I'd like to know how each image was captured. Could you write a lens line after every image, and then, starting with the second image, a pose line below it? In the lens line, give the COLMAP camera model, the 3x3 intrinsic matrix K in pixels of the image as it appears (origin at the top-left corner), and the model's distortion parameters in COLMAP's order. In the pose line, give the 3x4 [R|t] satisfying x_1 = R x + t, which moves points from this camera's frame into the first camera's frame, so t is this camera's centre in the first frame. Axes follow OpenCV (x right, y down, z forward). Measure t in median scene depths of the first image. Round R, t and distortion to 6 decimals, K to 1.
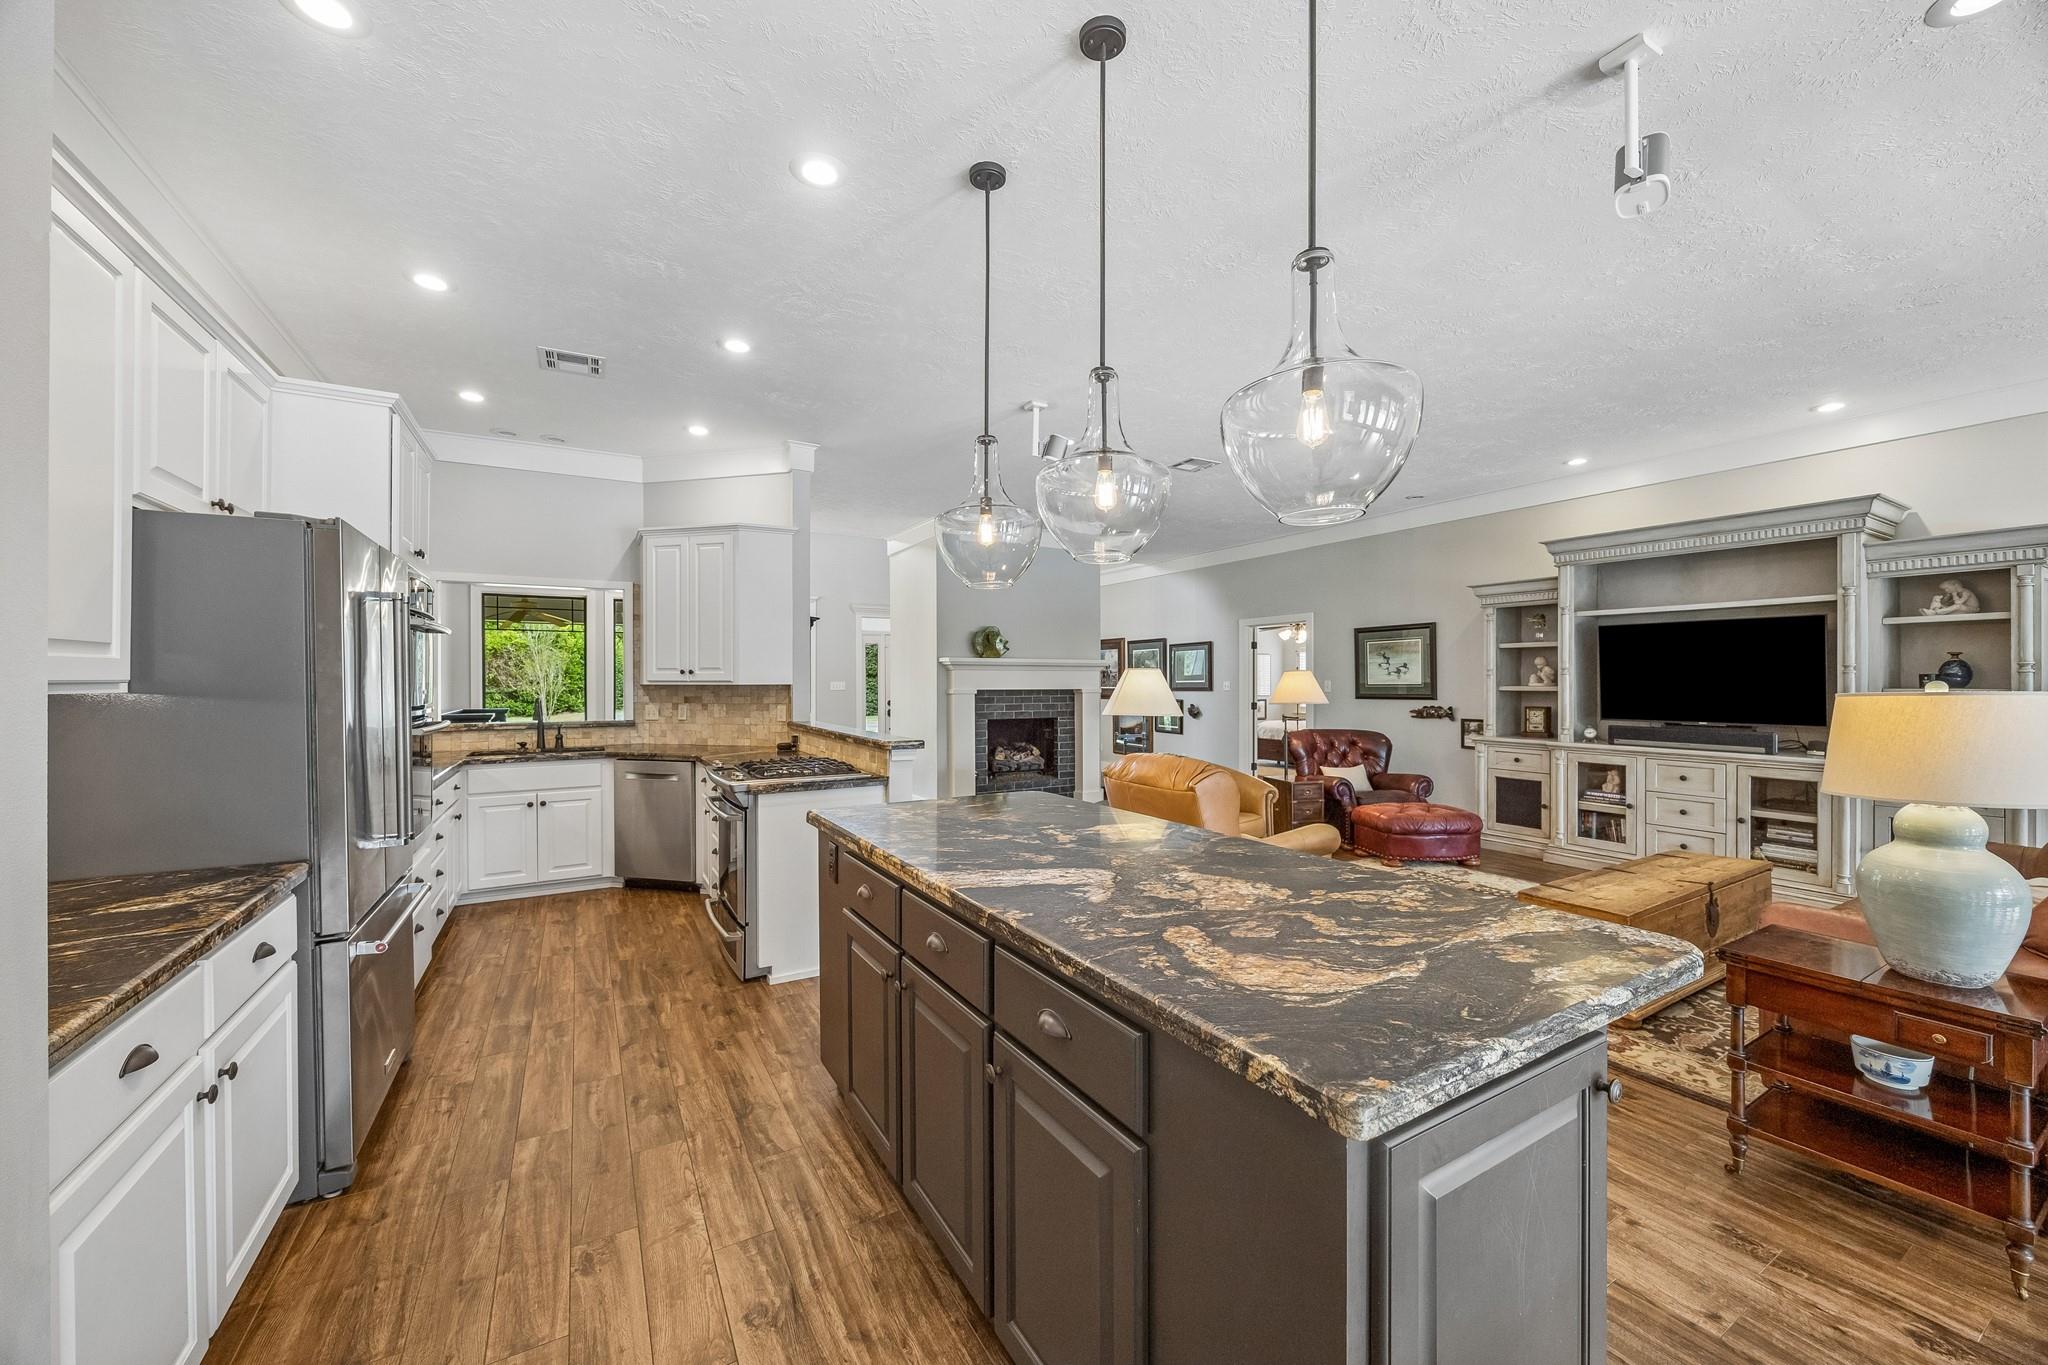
lens RADIAL K [[782.9, 0, 1027.8], [0, 782.9, 681.0], [0, 0, 1]] dist [-0.001943, 0.000184]
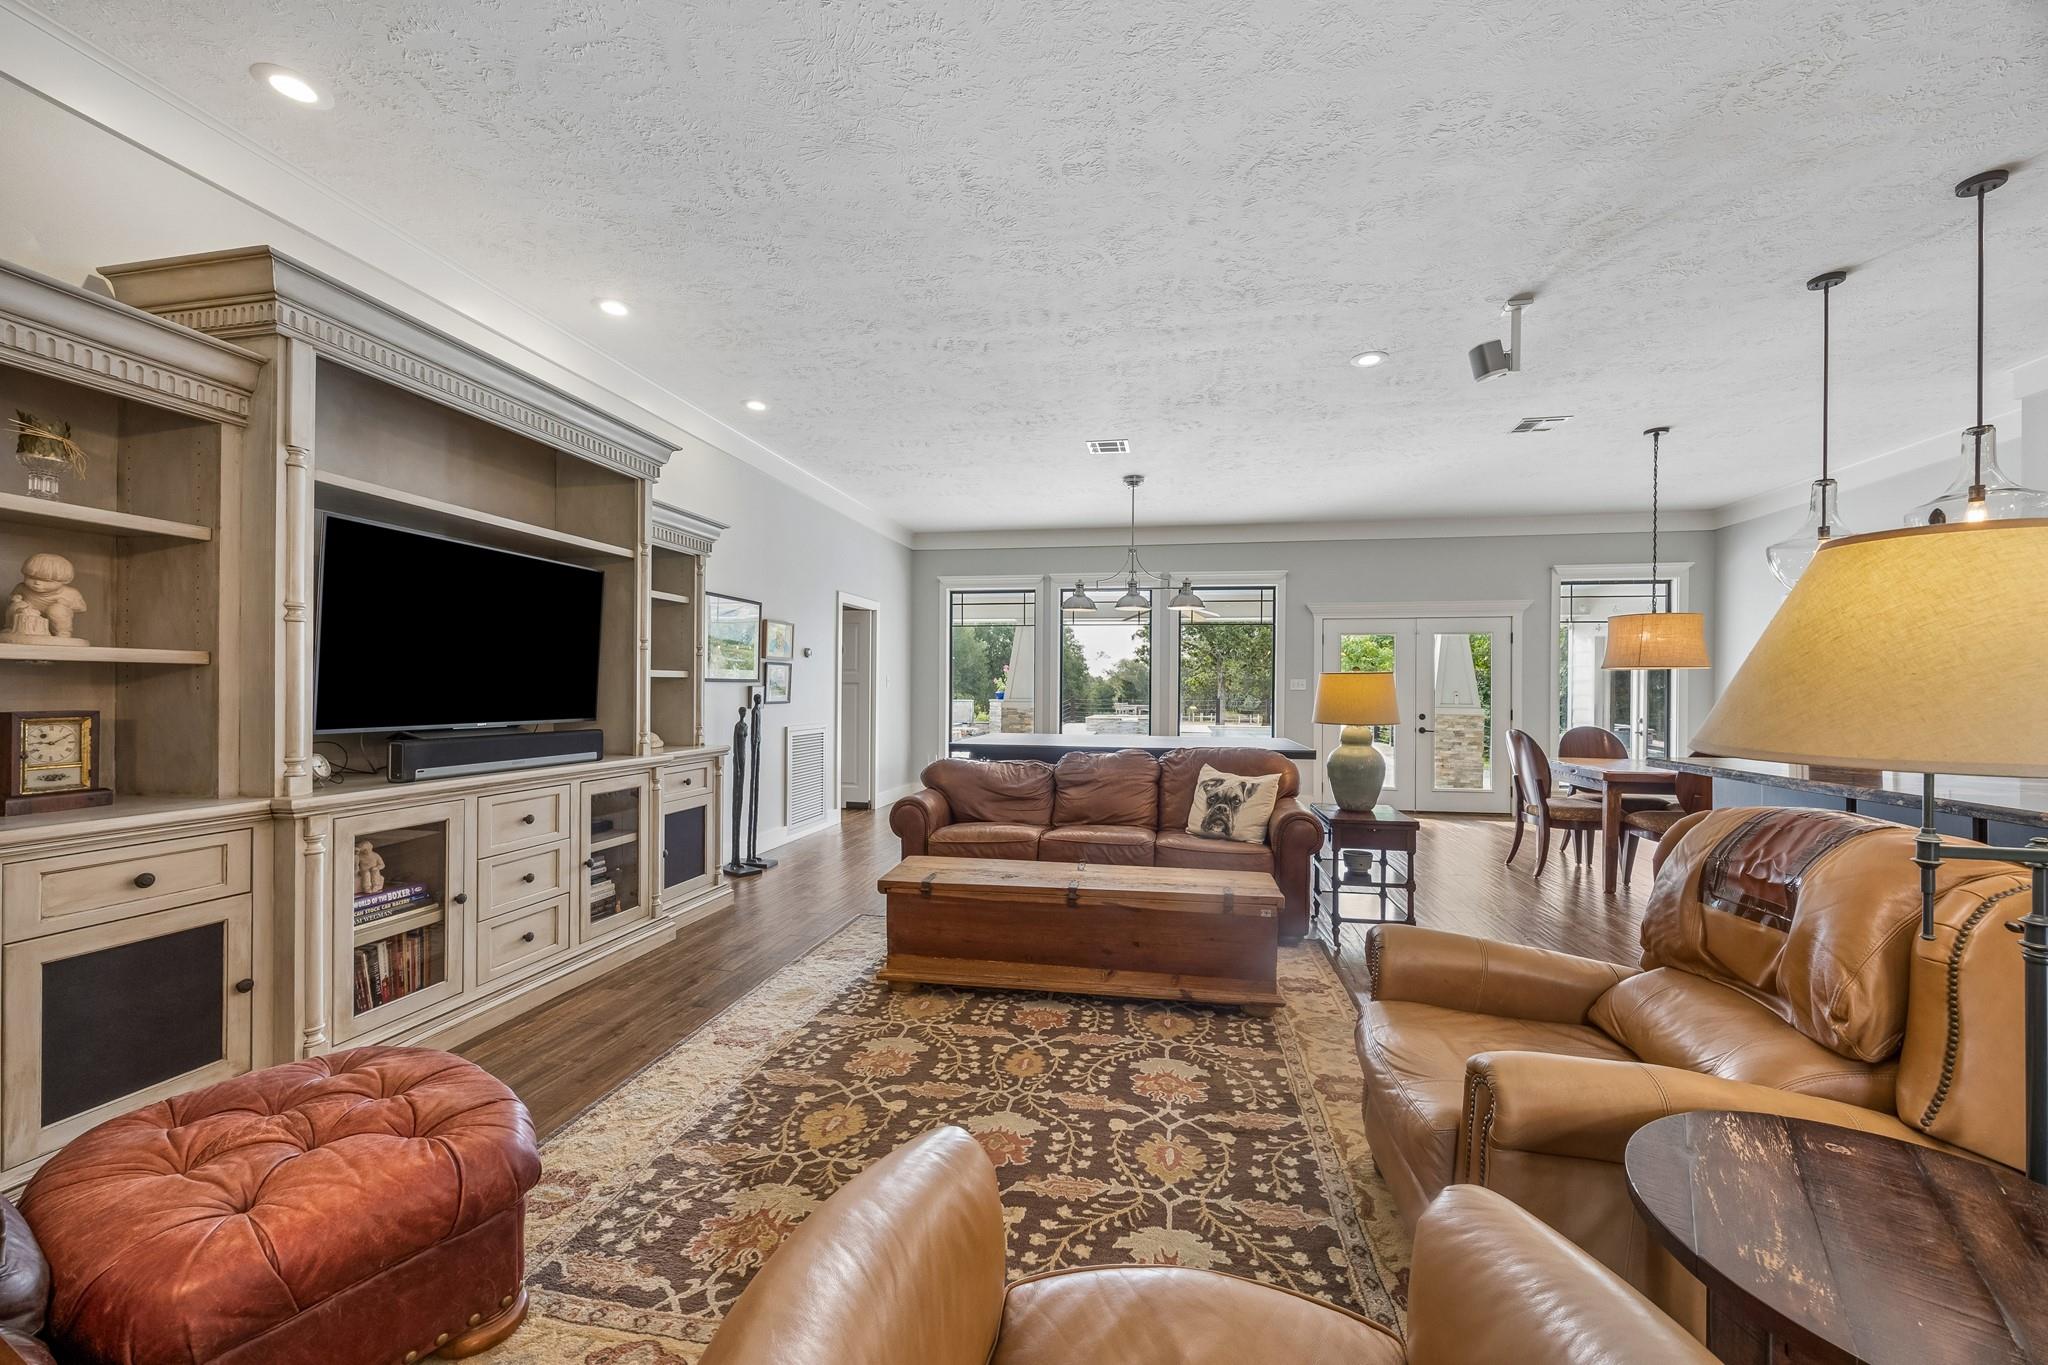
lens RADIAL K [[782.9, 0, 1032.4], [0, 782.9, 687.8], [0, 0, 1]] dist [-0.001943, 0.000184]
pose [[-0.758079, -0.003177, 0.652155, 0.158234], [-0.004749, 0.999989, -0.000649, 0.022926], [-0.652146, -0.003589, -0.758085, 1.087682]]
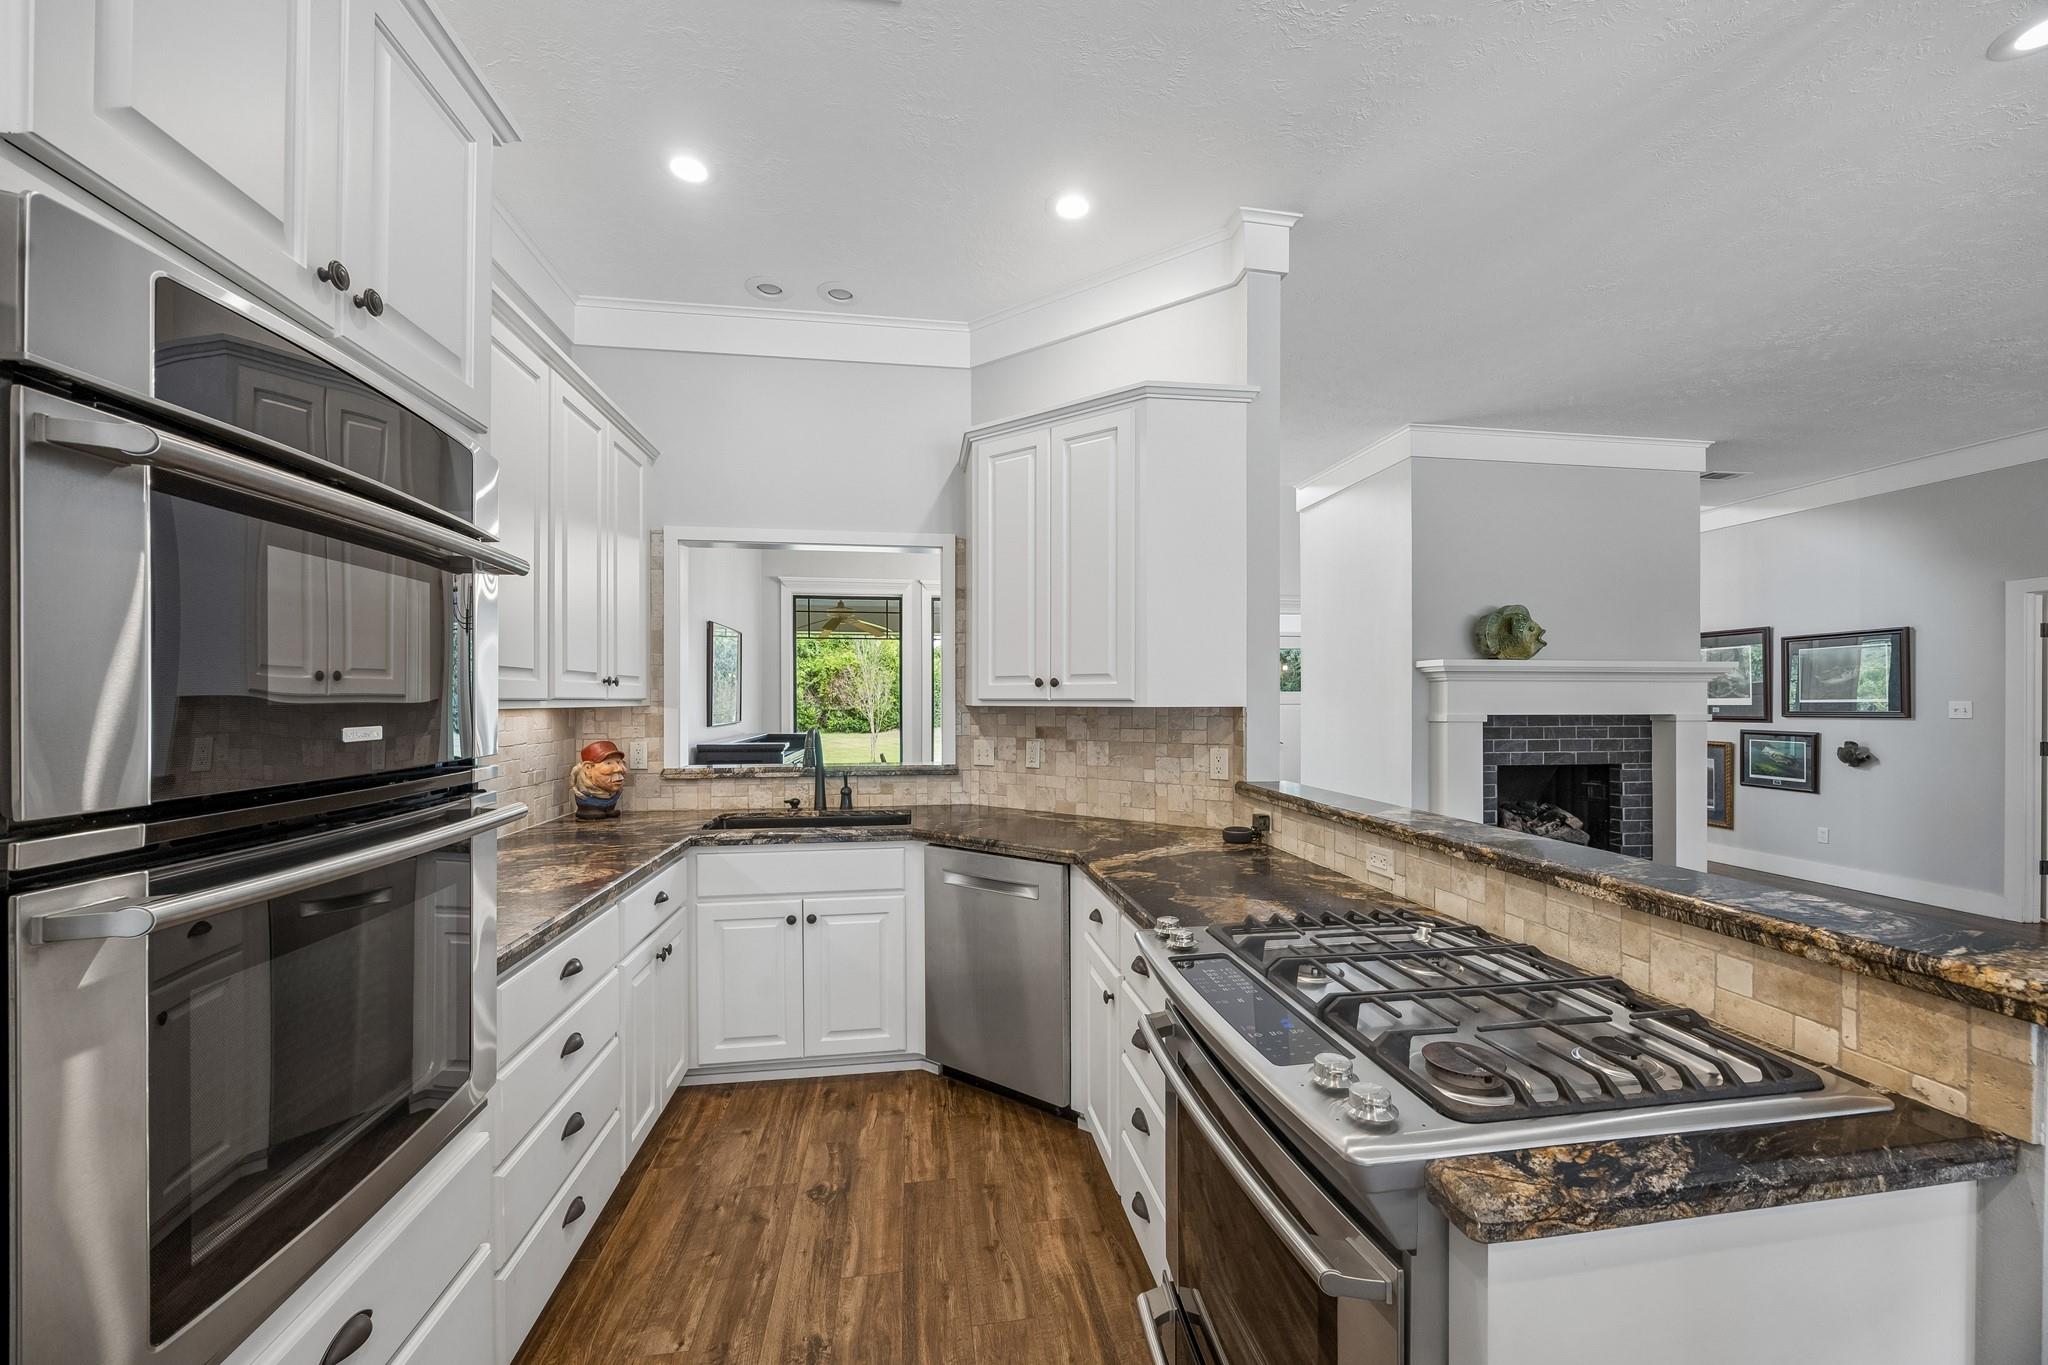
lens RADIAL K [[782.9, 0, 1023.6], [0, 782.9, 697.4], [0, 0, 1]] dist [-0.001943, 0.000184]
pose [[0.930372, -0.000279, -0.366616, -0.240405], [-0.000740, 0.999996, -0.002639, -0.000125], [0.366615, 0.002726, 0.930369, 0.470030]]
